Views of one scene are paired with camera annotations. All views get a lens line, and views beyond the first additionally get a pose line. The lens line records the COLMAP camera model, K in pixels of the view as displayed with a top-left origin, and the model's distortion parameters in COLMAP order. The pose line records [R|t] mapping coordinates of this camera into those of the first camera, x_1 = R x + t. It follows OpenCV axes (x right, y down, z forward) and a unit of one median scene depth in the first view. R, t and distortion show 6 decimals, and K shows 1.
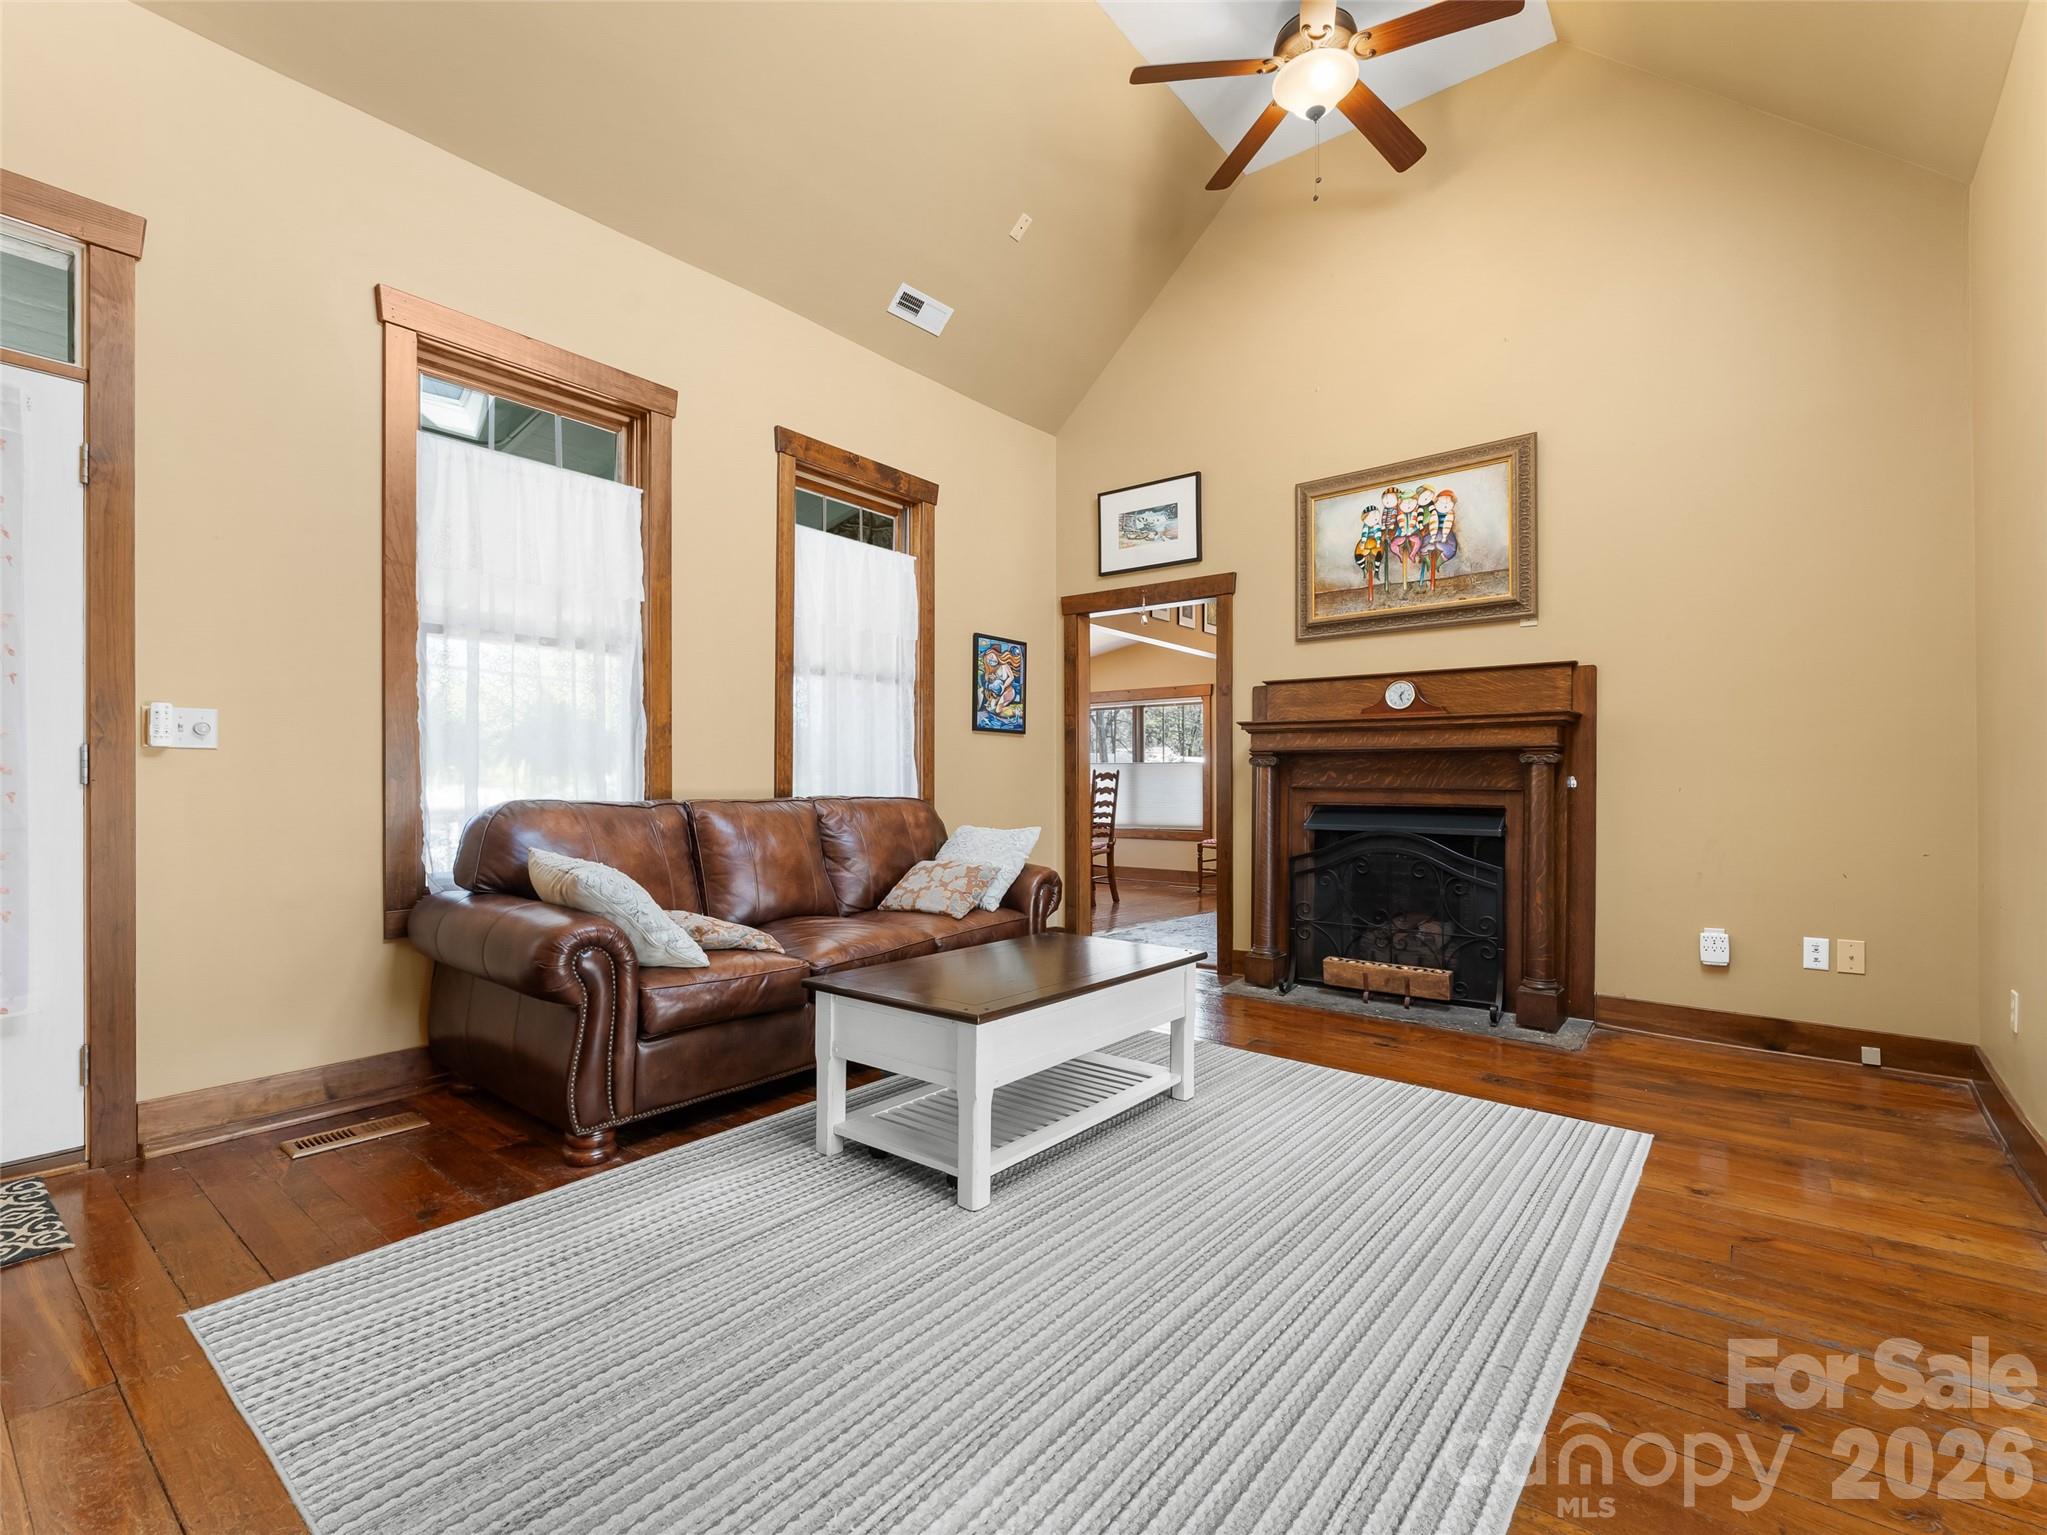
lens RADIAL K [[933.1, 0, 1023.5], [0, 933.1, 767.5], [0, 0, 1]] dist [0.000433, -0.000364]
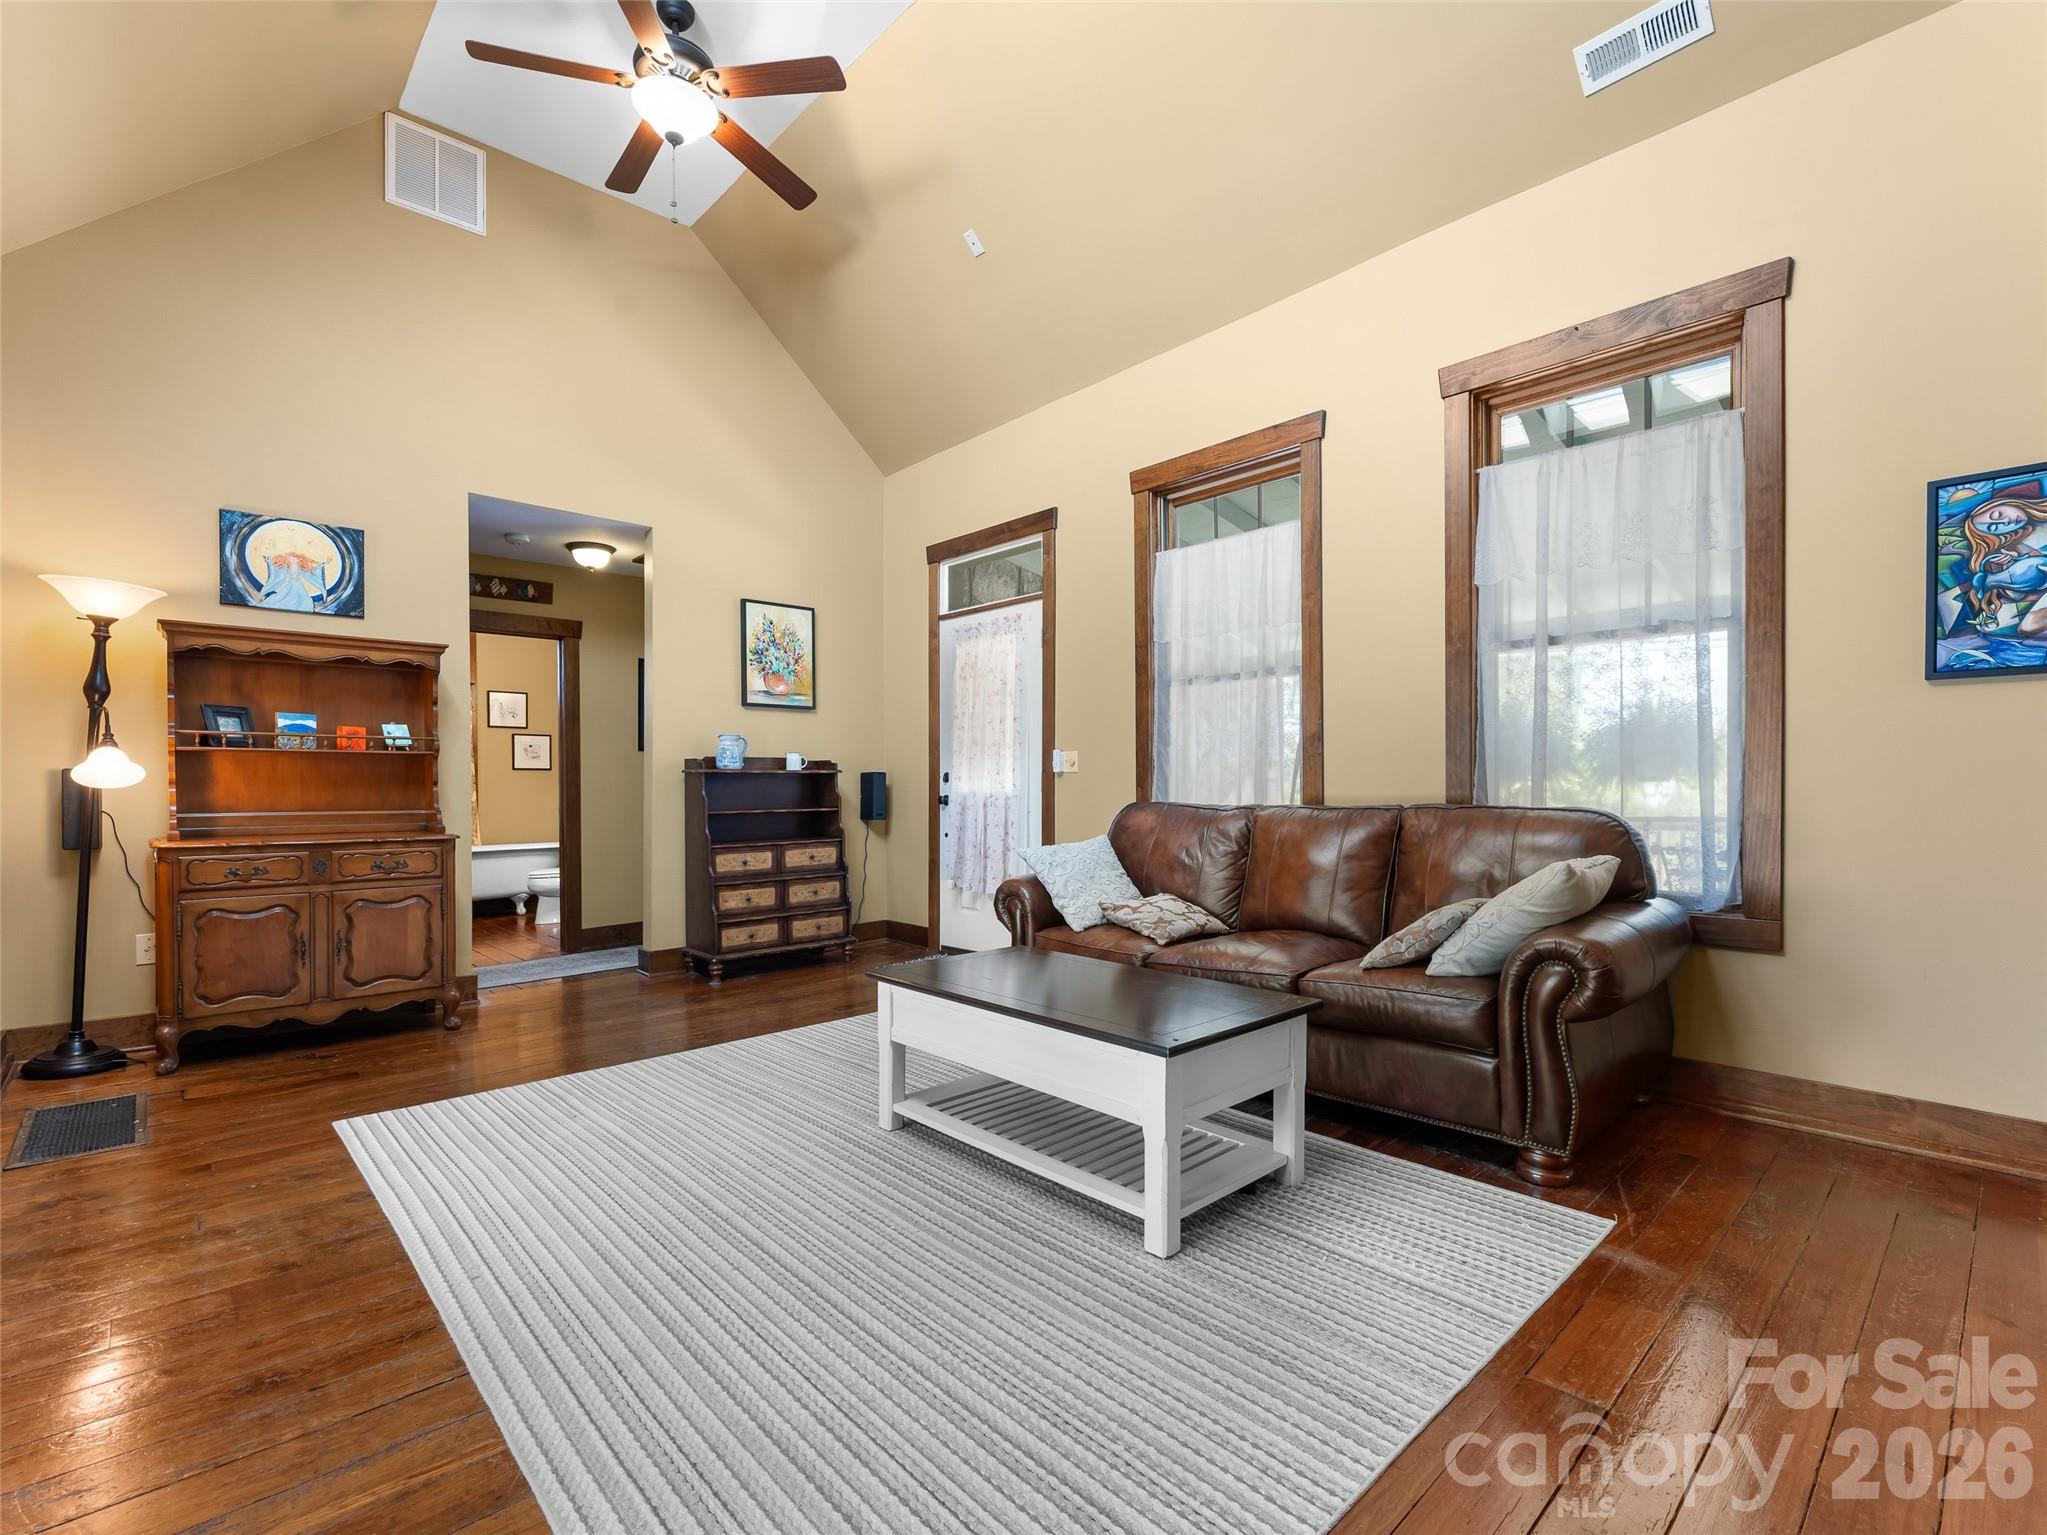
lens RADIAL K [[933.1, 0, 1023.5], [0, 933.1, 767.5], [0, 0, 1]] dist [0.000433, -0.000364]
pose [[-0.138590, -0.028837, -0.989930, 0.693036], [0.020033, 0.999290, -0.031915, 0.018974], [0.990147, -0.024254, -0.137913, 0.802338]]
